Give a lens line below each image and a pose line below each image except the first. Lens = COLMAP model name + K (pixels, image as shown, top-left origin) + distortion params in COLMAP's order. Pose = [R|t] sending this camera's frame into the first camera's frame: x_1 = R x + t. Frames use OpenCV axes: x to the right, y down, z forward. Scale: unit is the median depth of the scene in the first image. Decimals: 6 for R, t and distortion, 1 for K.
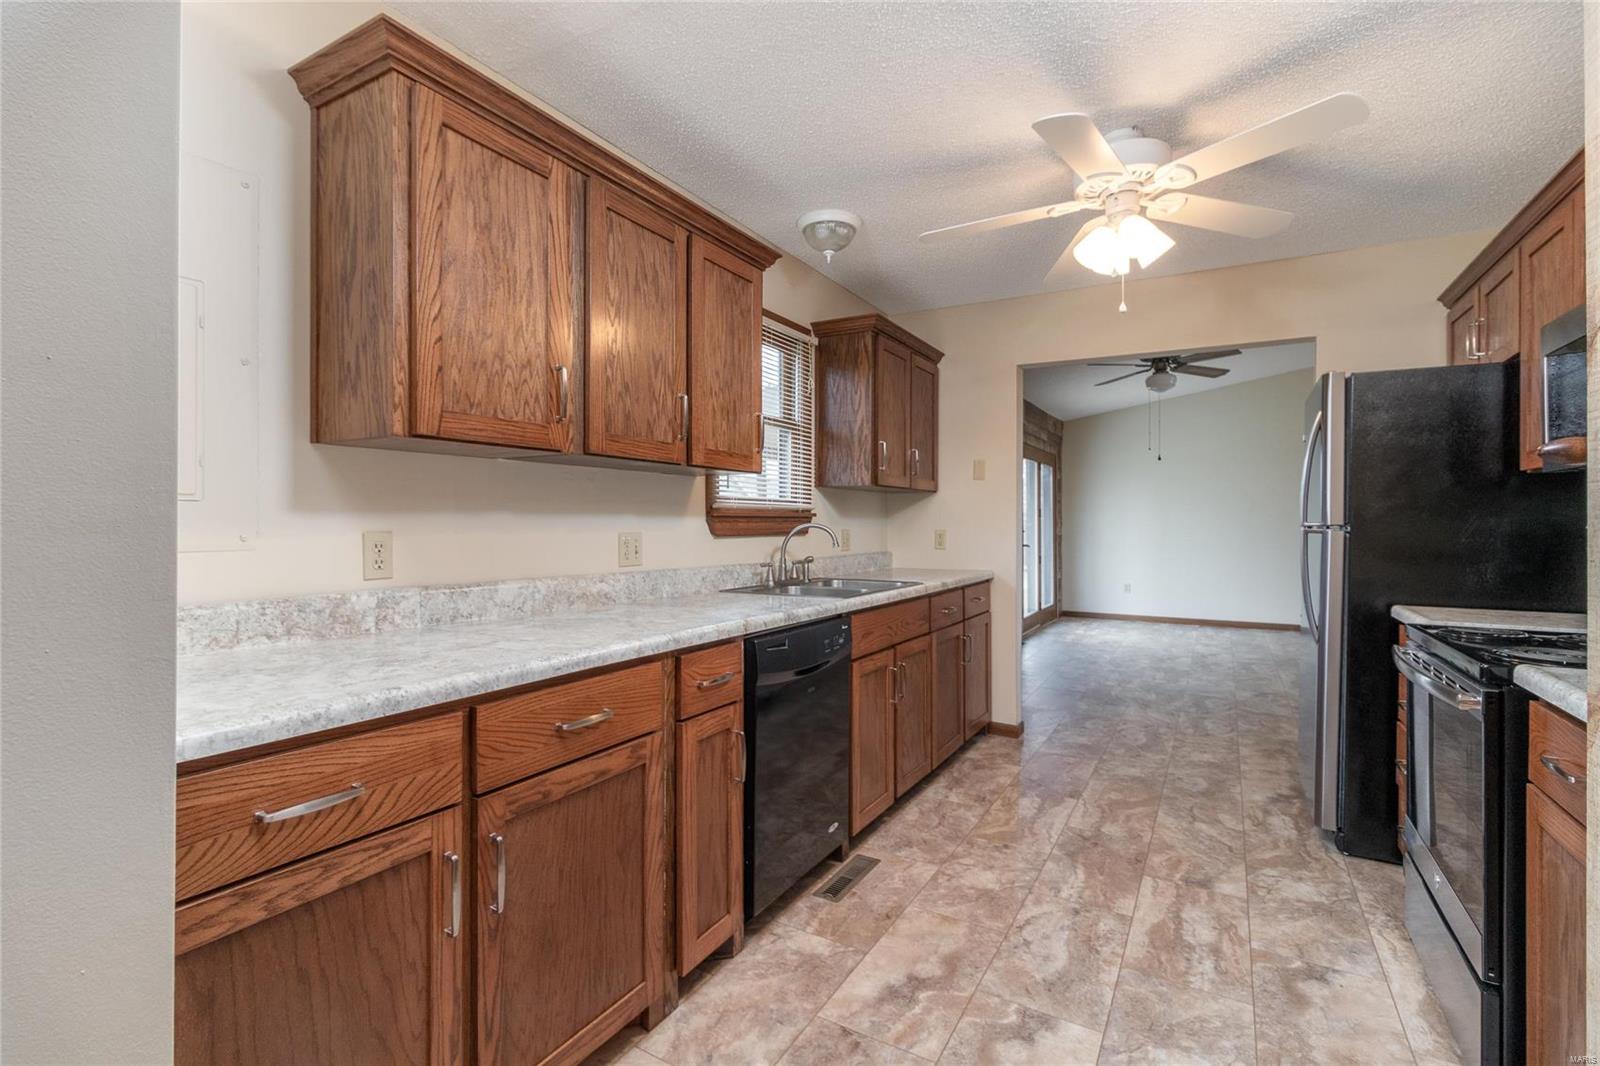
lens RADIAL K [[759.0, 0, 791.0], [0, 759.0, 526.1], [0, 0, 1]] dist [-0.001600, 0.000240]
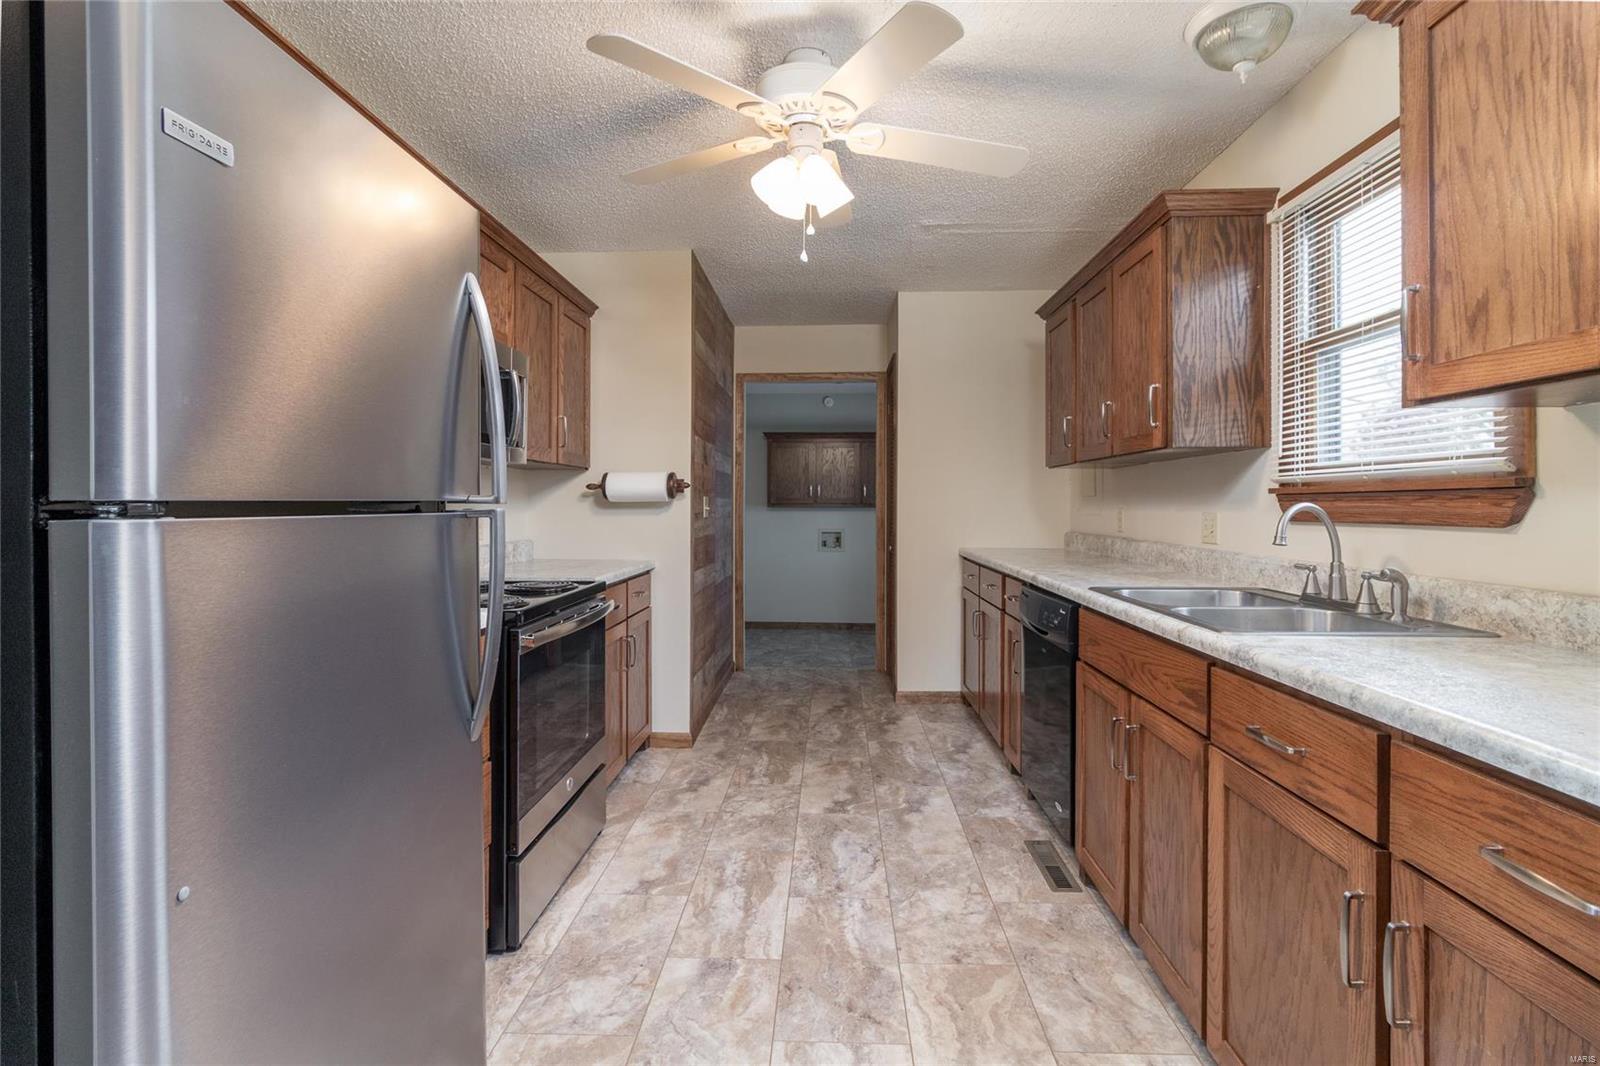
lens RADIAL K [[733.6, 0, 811.2], [0, 733.6, 508.3], [0, 0, 1]] dist [-0.000184, 0.000039]
pose [[-0.880542, 0.003134, -0.473957, 0.899210], [-0.000086, 0.999977, 0.006772, -0.004978], [0.473968, 0.006004, -0.880522, 1.901109]]
